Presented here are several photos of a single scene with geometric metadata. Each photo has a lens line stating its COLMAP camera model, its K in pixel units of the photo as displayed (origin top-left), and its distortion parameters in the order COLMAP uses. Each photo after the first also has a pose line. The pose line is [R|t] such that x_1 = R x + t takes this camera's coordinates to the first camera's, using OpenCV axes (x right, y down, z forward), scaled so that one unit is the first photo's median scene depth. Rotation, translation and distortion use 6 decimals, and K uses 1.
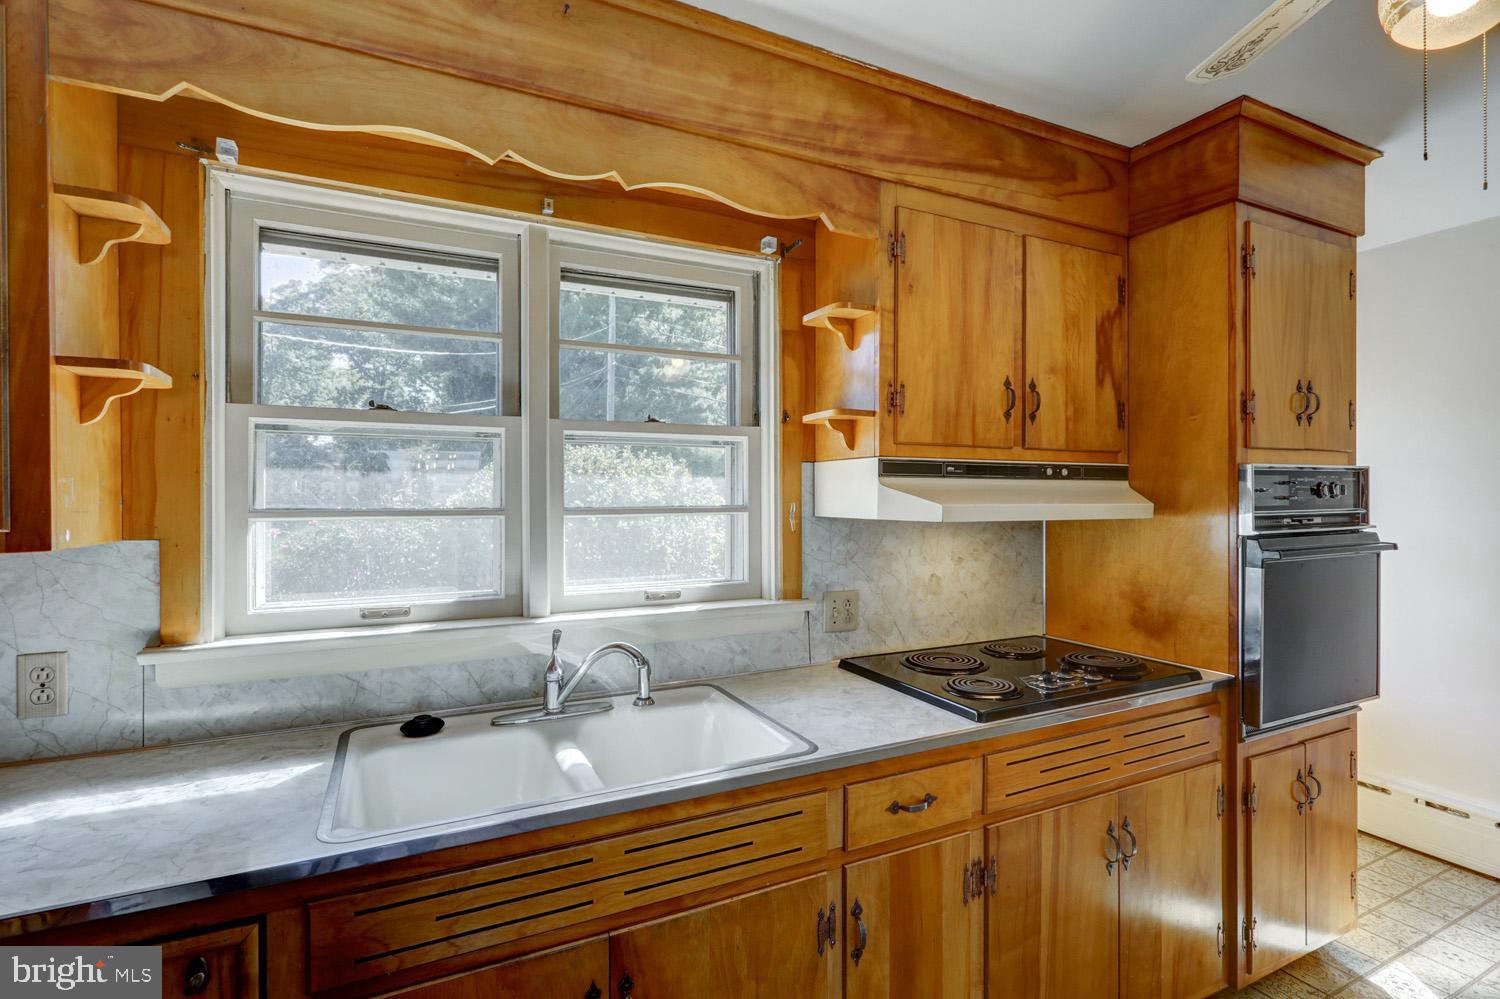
lens RADIAL K [[724.2, 0, 756.9], [0, 724.2, 496.8], [0, 0, 1]] dist [-0.006640, 0.003581]
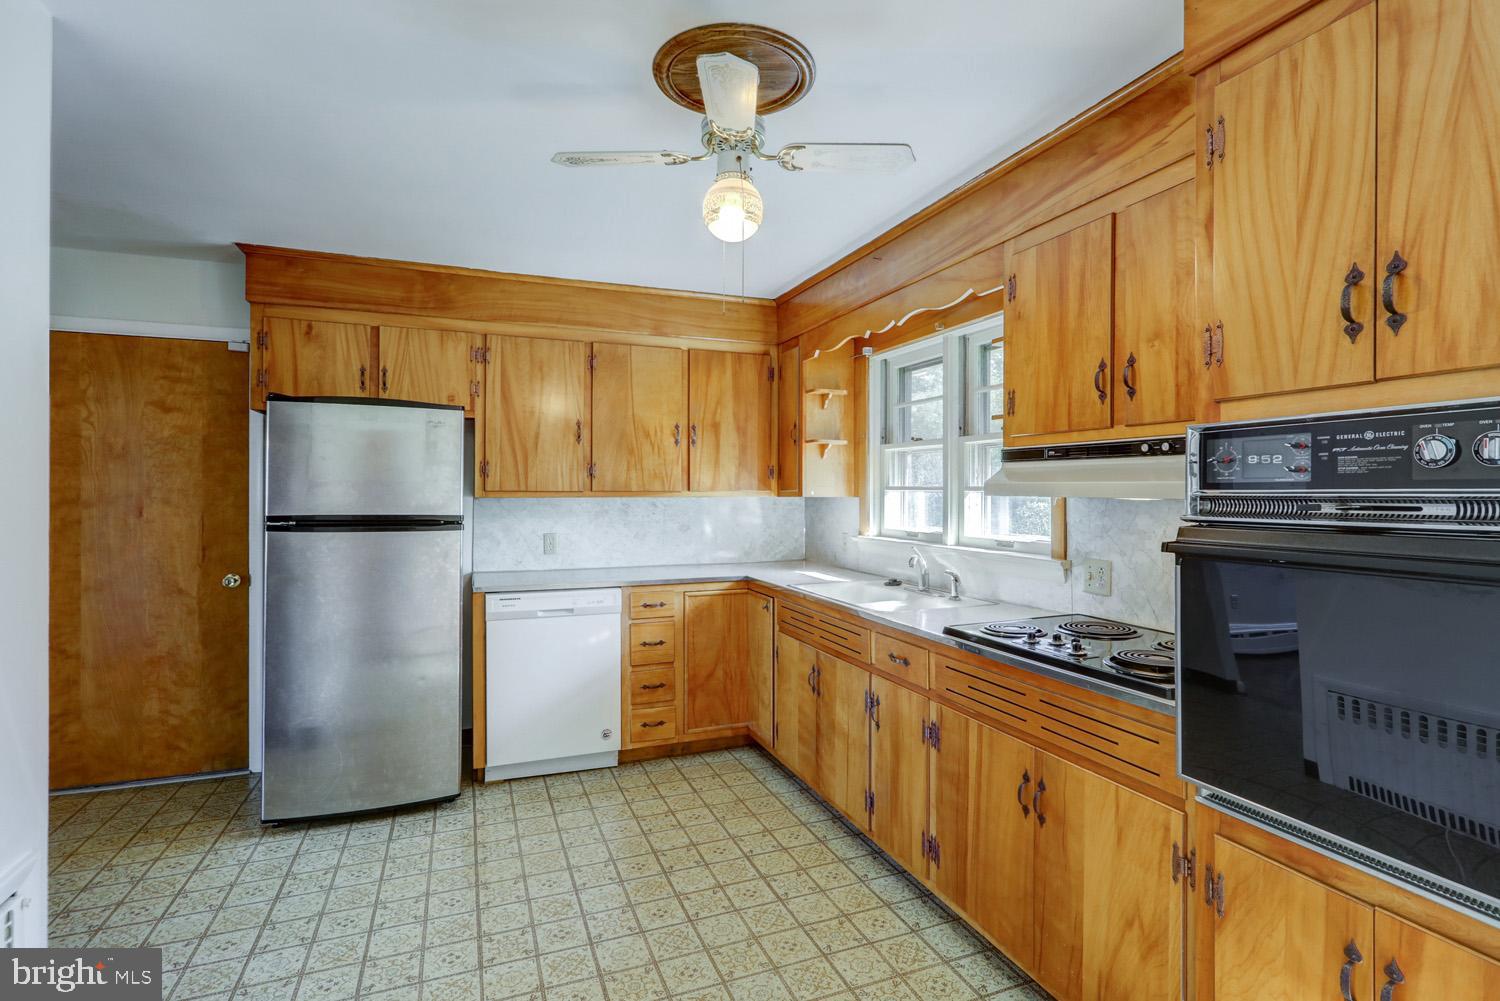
lens RADIAL K [[724.2, 0, 765.6], [0, 724.2, 494.9], [0, 0, 1]] dist [-0.006640, 0.003581]
pose [[-0.075667, 0.008449, -0.997097, 1.492223], [-0.004307, 0.999952, 0.008800, 0.021583], [0.997124, 0.004961, -0.075627, 0.636337]]
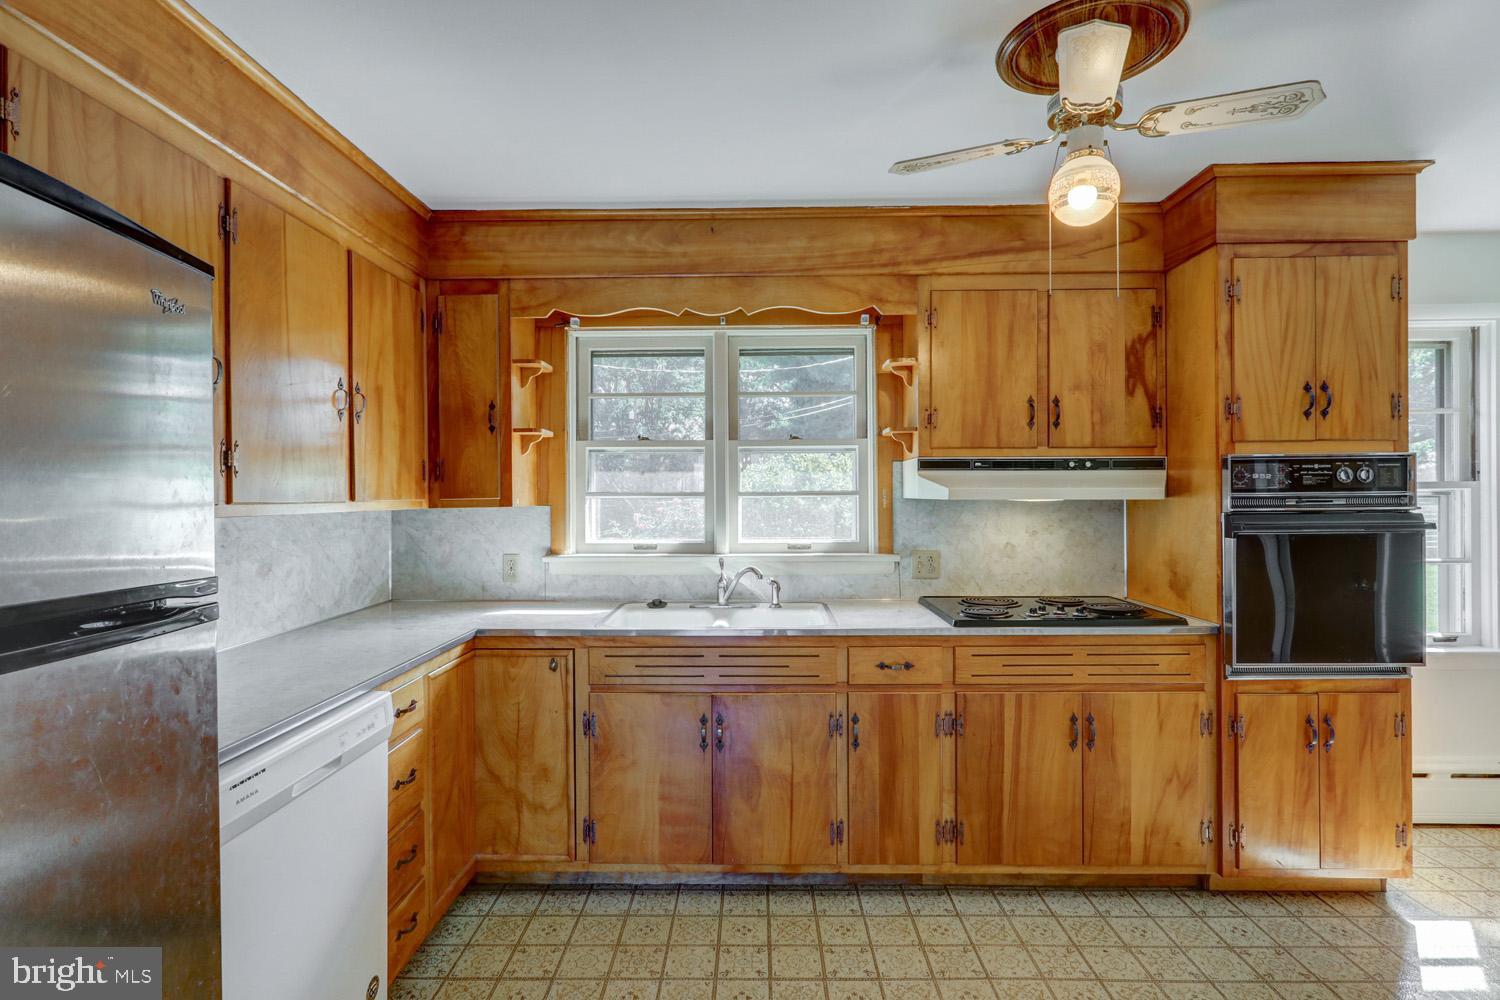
lens RADIAL K [[724.2, 0, 745.7], [0, 724.2, 495.7], [0, 0, 1]] dist [-0.006640, 0.003581]
pose [[0.885804, -0.002040, -0.464055, 0.533747], [0.003123, 0.999994, 0.001565, 0.020745], [0.464049, -0.002835, 0.885805, -0.499832]]
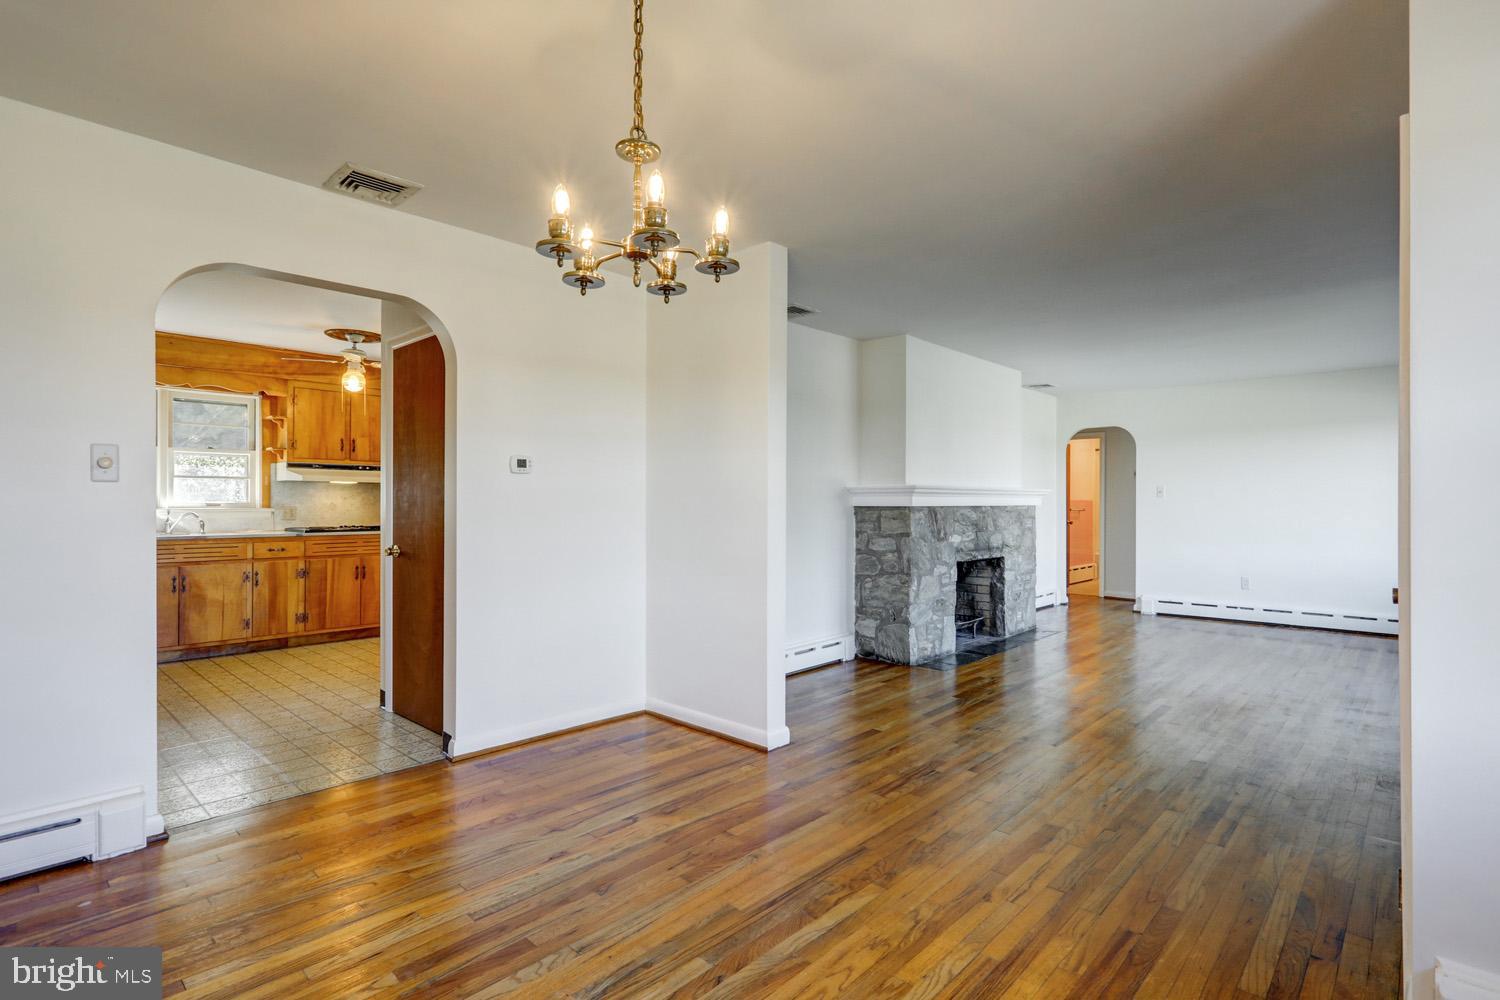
lens RADIAL K [[724.2, 0, 751.2], [0, 724.2, 503.0], [0, 0, 1]] dist [-0.006640, 0.003581]
pose [[0.935200, 0.006640, 0.354058, 0.964879], [-0.007588, 0.999970, 0.001289, 0.112046], [-0.354039, -0.003893, 0.935222, -2.807803]]
